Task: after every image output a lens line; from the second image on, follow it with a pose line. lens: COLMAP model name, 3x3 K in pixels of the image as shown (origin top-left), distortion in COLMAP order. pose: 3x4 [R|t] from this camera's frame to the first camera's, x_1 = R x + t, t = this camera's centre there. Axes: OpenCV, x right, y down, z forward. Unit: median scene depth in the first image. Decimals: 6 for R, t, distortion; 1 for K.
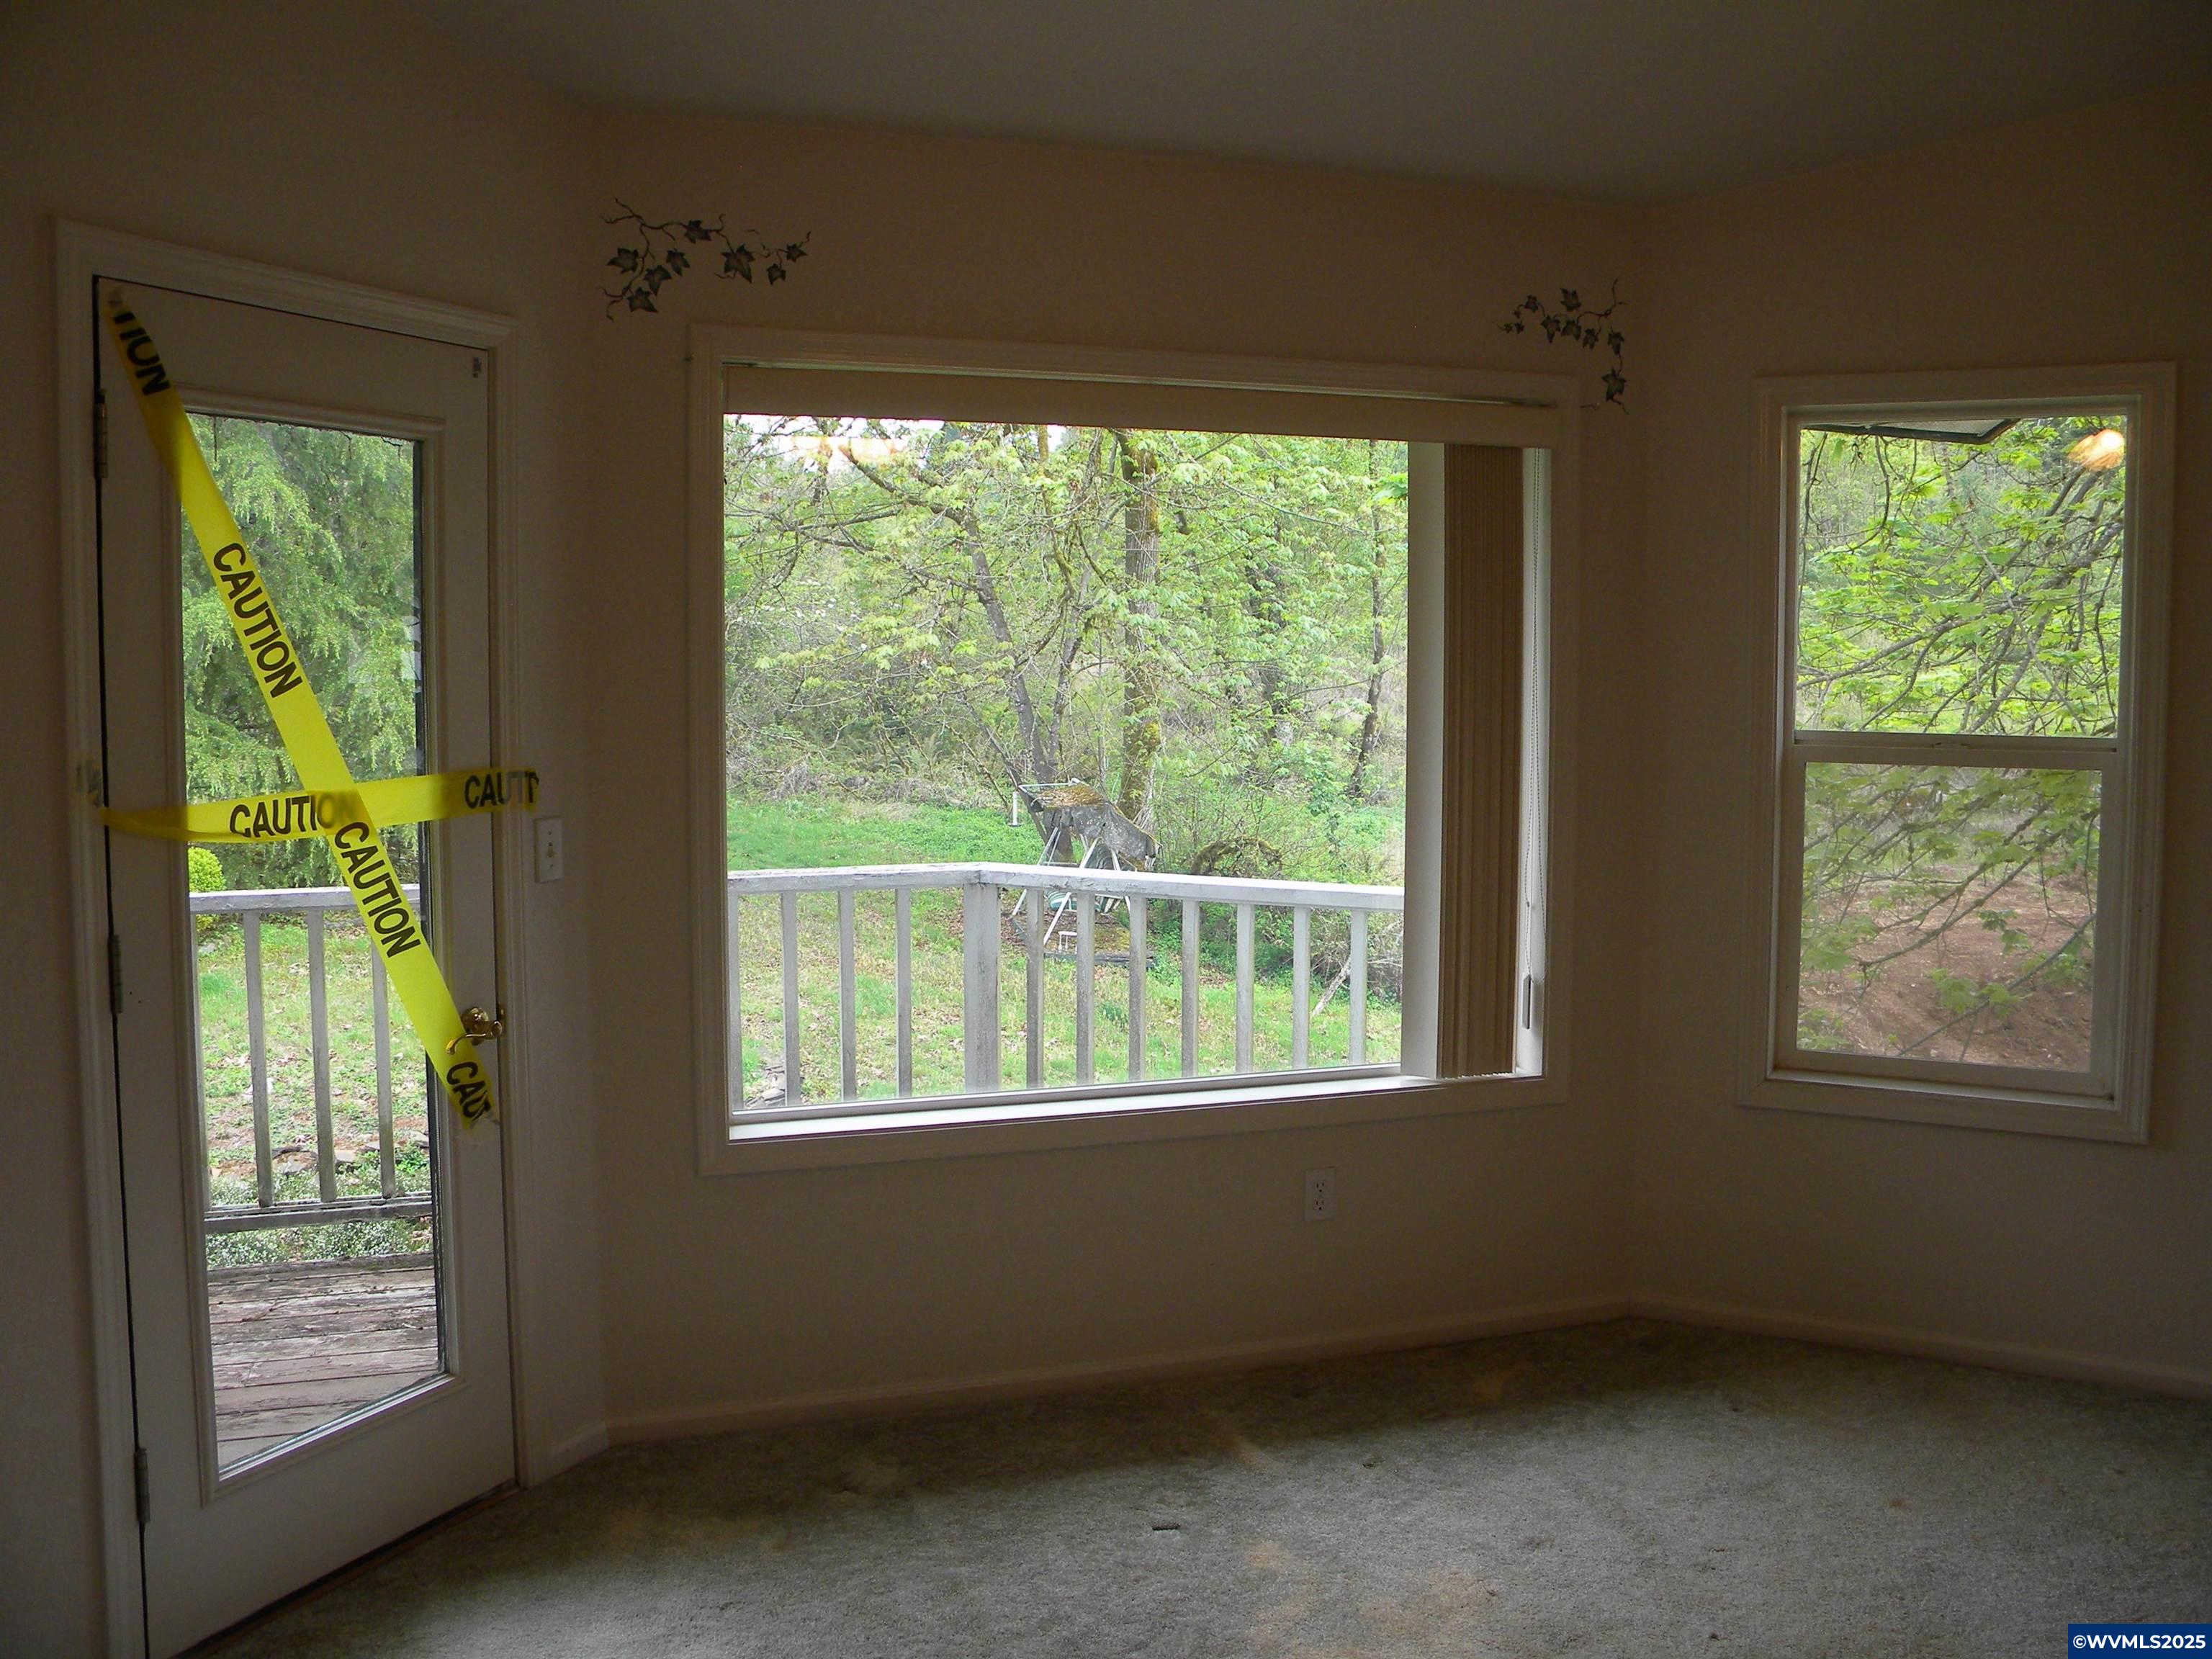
lens RADIAL K [[1873.4, 0, 1145.4], [0, 1873.4, 784.0], [0, 0, 1]] dist [-0.185617, 0.179088]
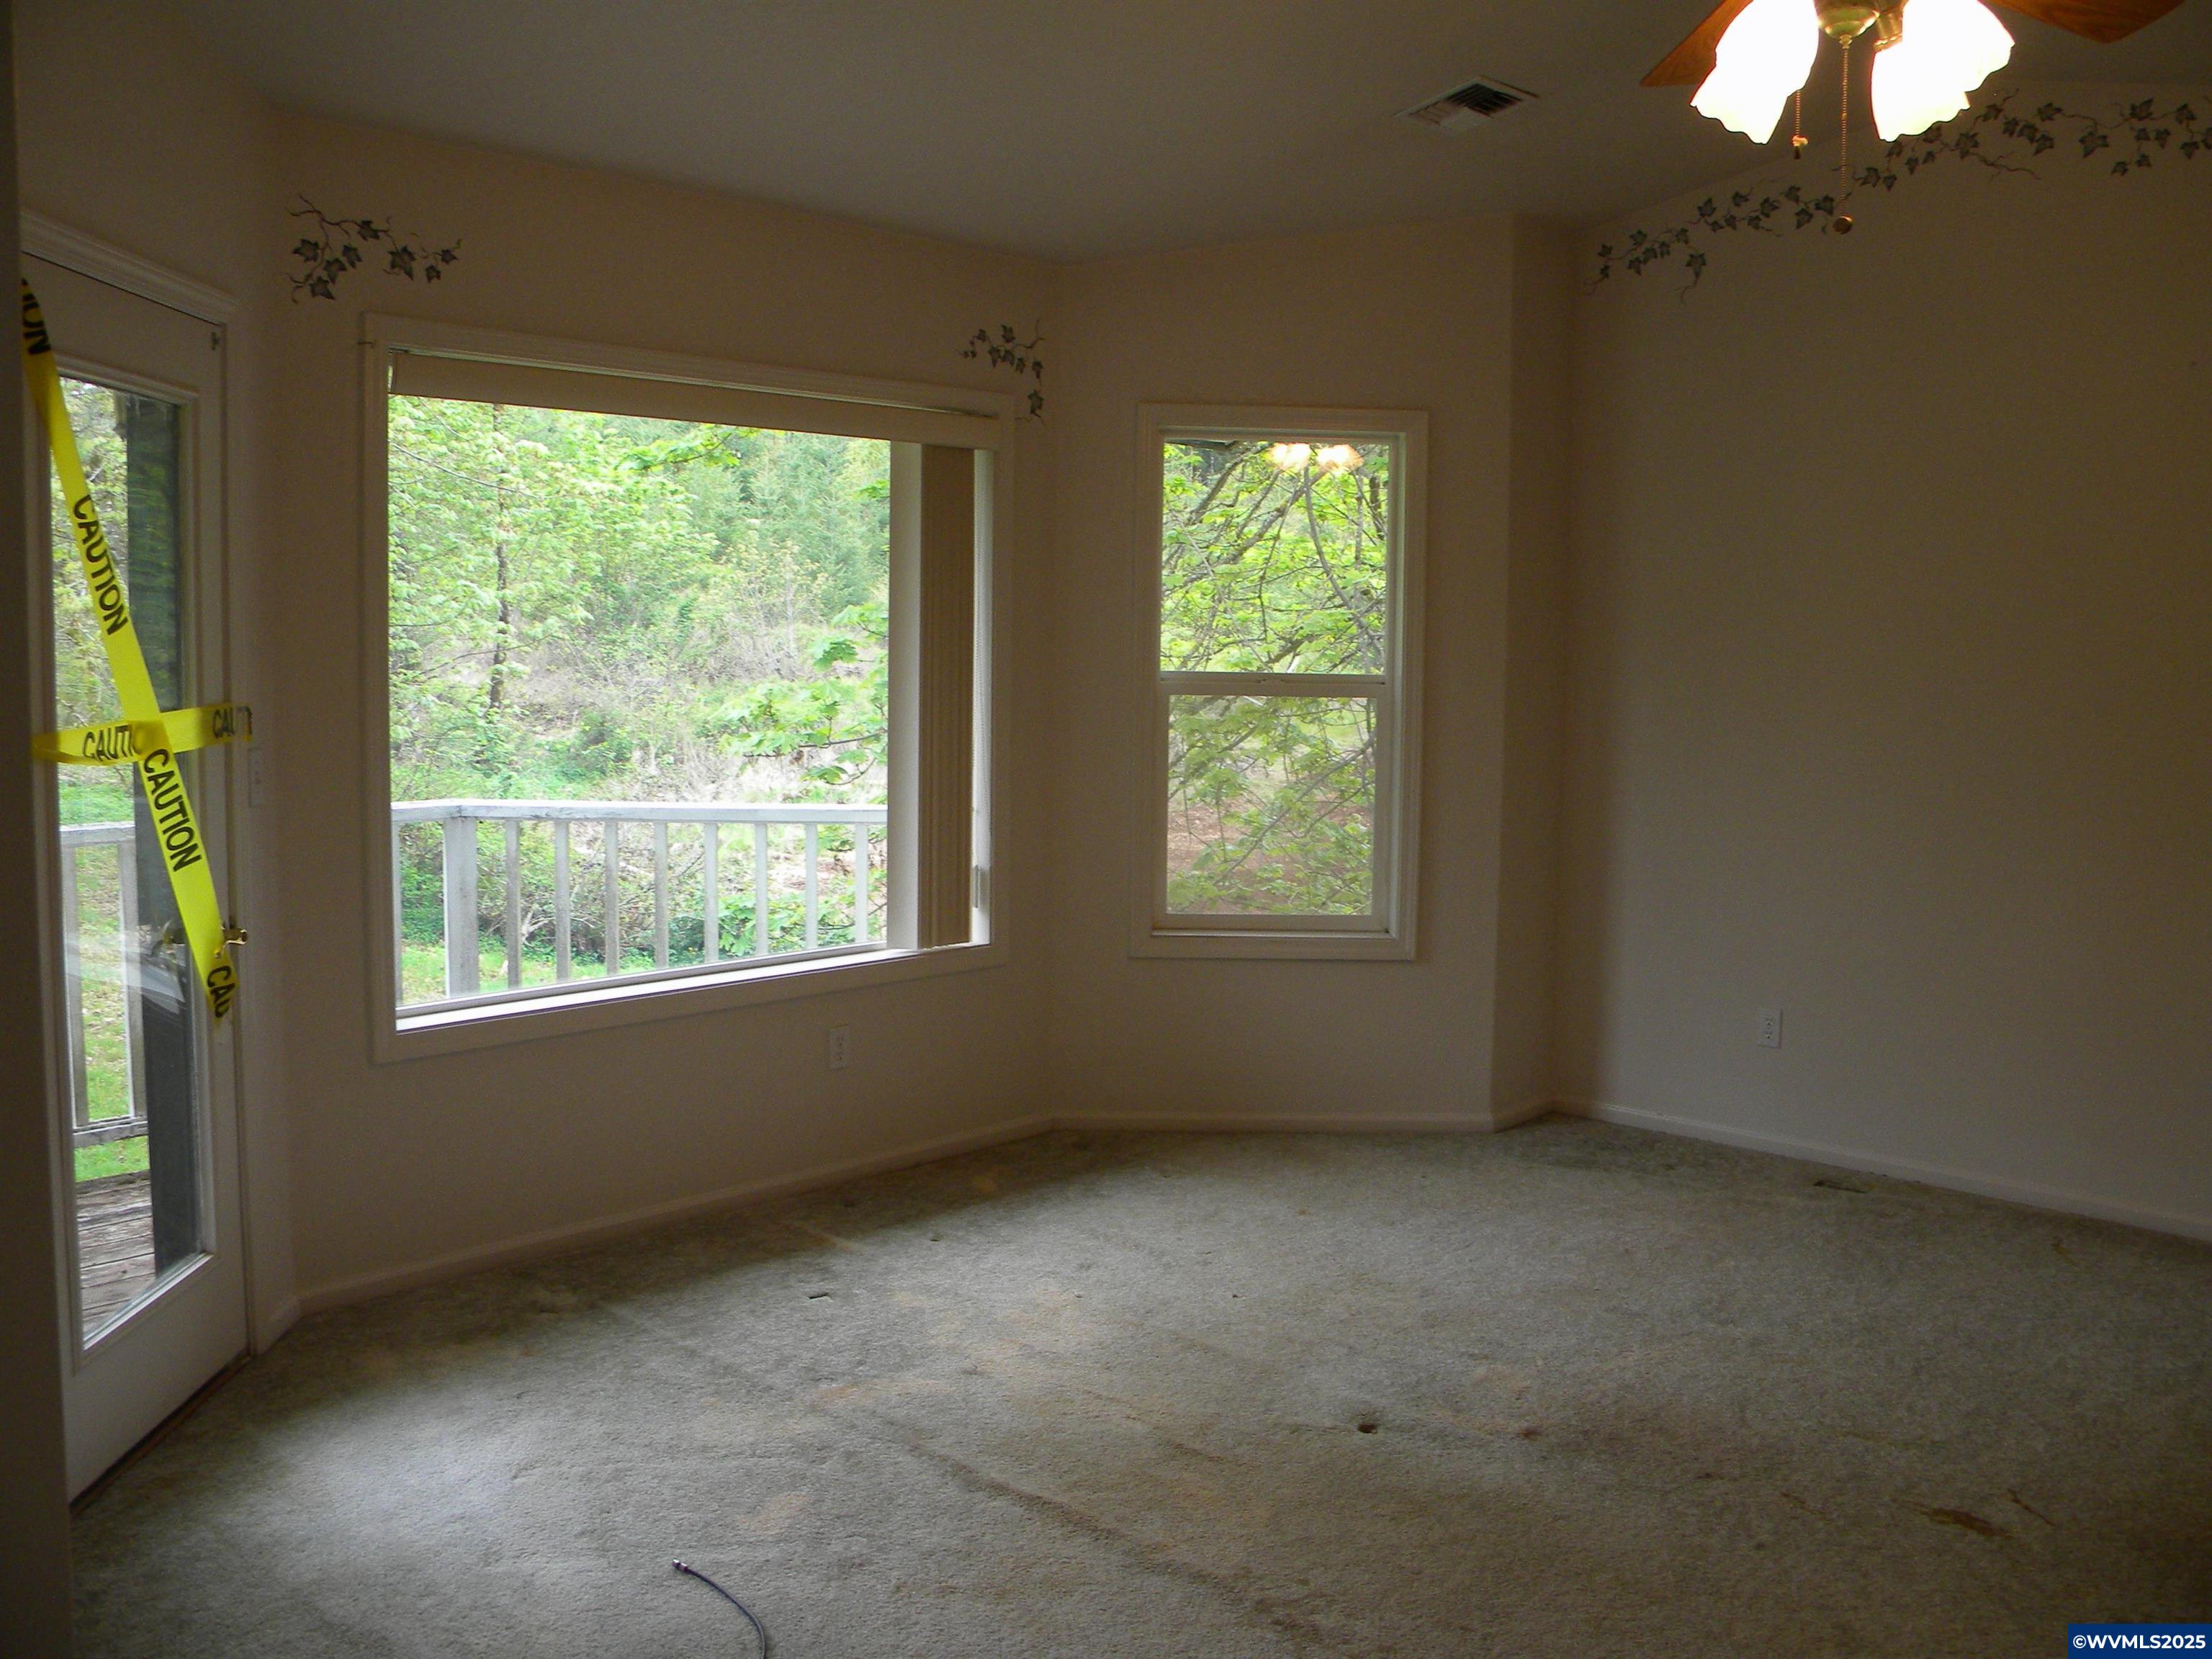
lens RADIAL K [[1873.4, 0, 1145.4], [0, 1873.4, 784.0], [0, 0, 1]] dist [-0.185617, 0.179088]
pose [[0.878344, -0.029750, 0.477102, -0.366981], [0.021200, 0.999504, 0.023297, 0.025180], [-0.477558, -0.010349, 0.878539, -0.216331]]
